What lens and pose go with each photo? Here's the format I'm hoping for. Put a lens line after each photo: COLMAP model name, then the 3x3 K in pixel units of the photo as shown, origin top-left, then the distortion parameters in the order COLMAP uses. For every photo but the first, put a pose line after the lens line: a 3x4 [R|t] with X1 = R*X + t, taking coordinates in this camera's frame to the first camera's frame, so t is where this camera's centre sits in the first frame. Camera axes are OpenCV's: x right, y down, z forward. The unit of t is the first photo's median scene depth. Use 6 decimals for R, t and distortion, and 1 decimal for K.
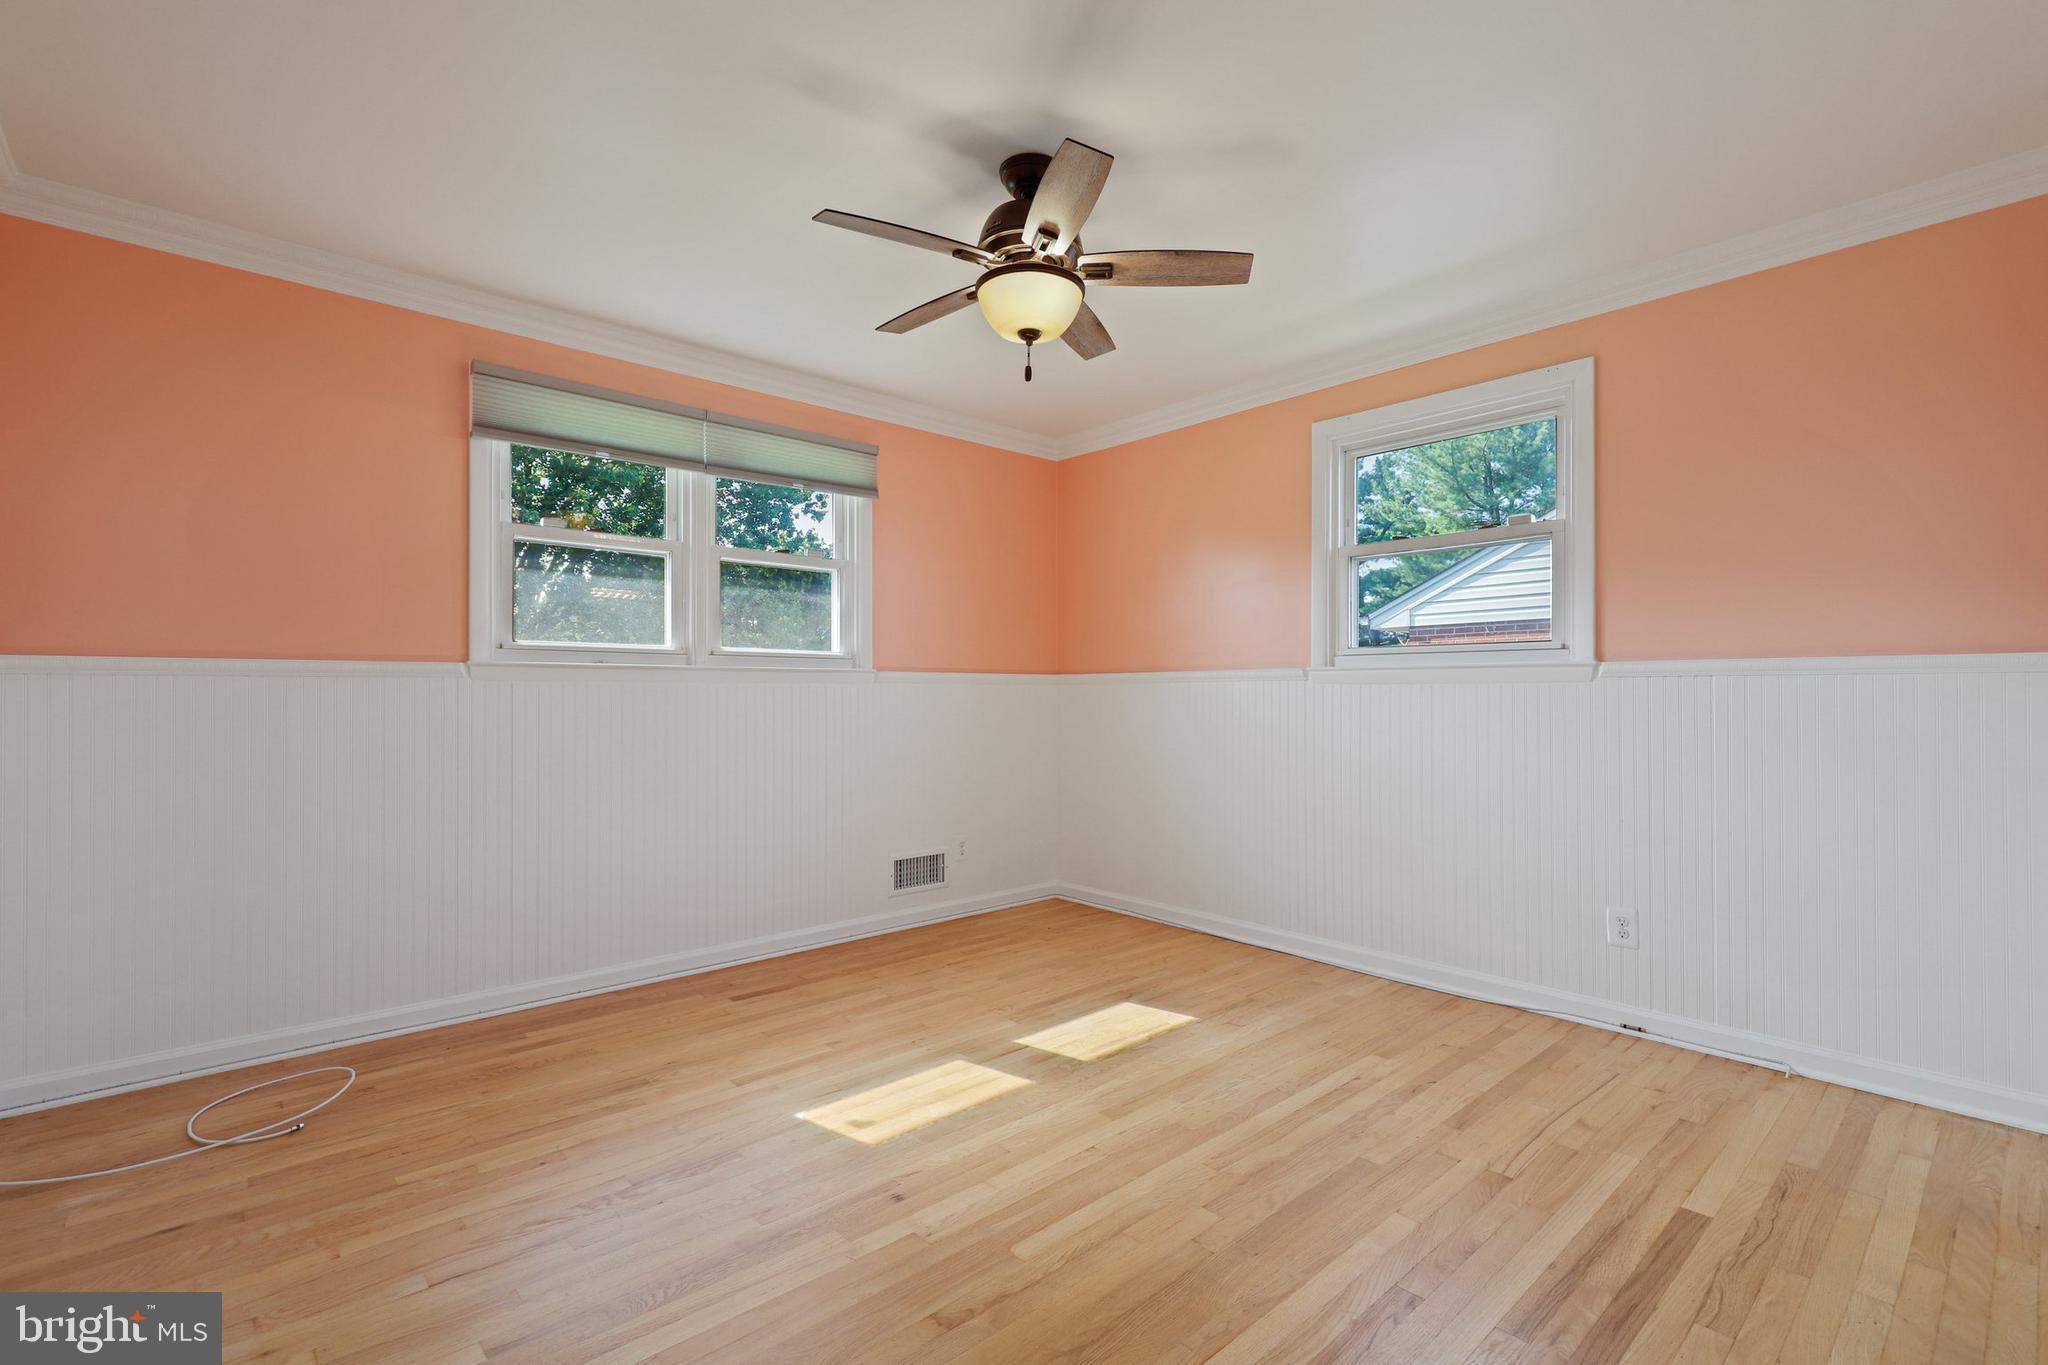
lens RADIAL K [[923.9, 0, 1029.9], [0, 923.9, 692.7], [0, 0, 1]] dist [0.017383, -0.005016]
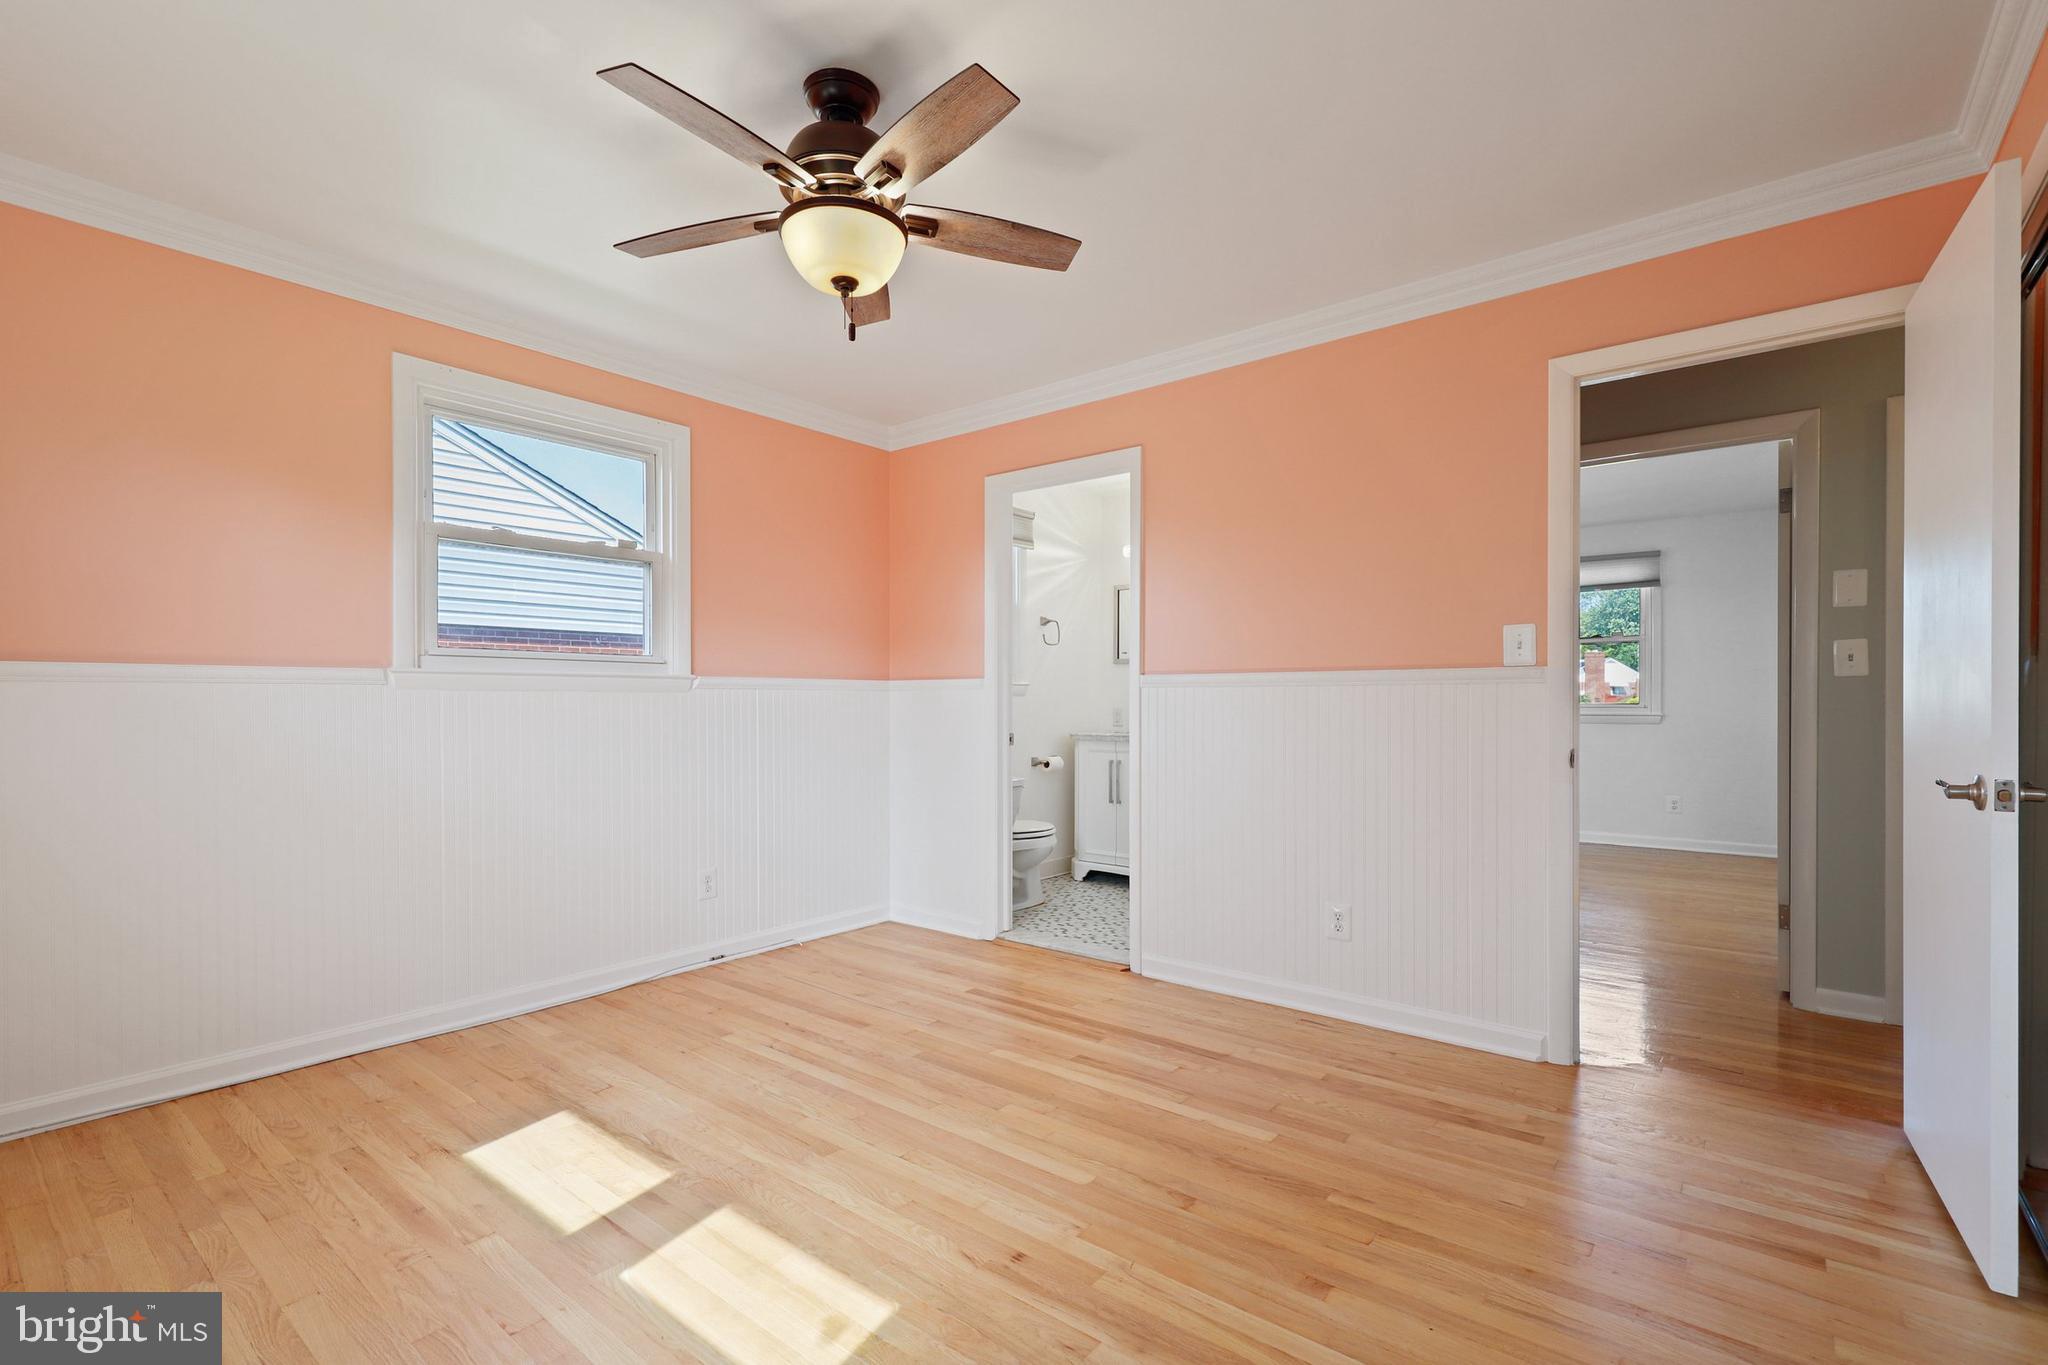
lens RADIAL K [[923.9, 0, 1029.9], [0, 923.9, 692.7], [0, 0, 1]] dist [0.017383, -0.005016]
pose [[-0.156658, 0.009518, 0.987607, -0.757154], [-0.002088, 0.999948, -0.009968, -0.000485], [-0.987651, -0.003624, -0.156630, 0.818400]]
